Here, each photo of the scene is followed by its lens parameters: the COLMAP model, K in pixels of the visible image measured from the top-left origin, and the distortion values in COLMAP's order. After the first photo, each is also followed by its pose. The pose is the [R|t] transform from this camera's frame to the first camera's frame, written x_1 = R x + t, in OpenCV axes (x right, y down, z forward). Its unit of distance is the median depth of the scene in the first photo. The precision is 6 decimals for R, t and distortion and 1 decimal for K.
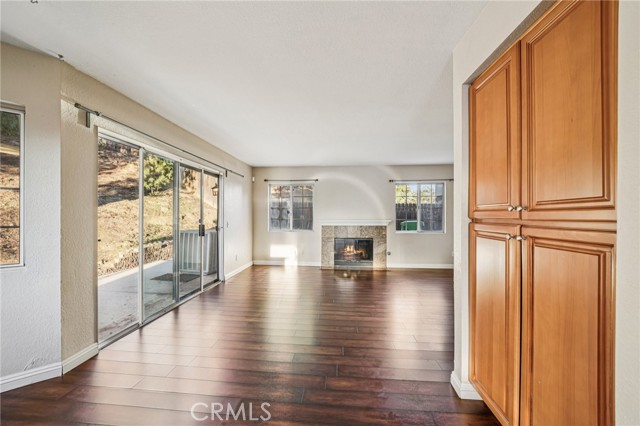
lens RADIAL K [[244.2, 0, 318.9], [0, 244.2, 215.8], [0, 0, 1]] dist [-0.010014, -0.000319]
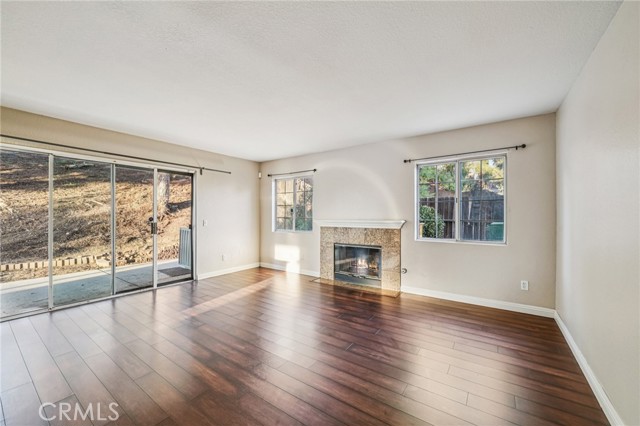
lens RADIAL K [[256.4, 0, 318.1], [0, 256.4, 211.2], [0, 0, 1]] dist [0.005156, 0.000143]
pose [[0.852987, -0.006145, -0.521897, 0.444113], [-0.001385, 0.999901, -0.014038, 0.001795], [0.521931, 0.012697, 0.852893, 0.280204]]
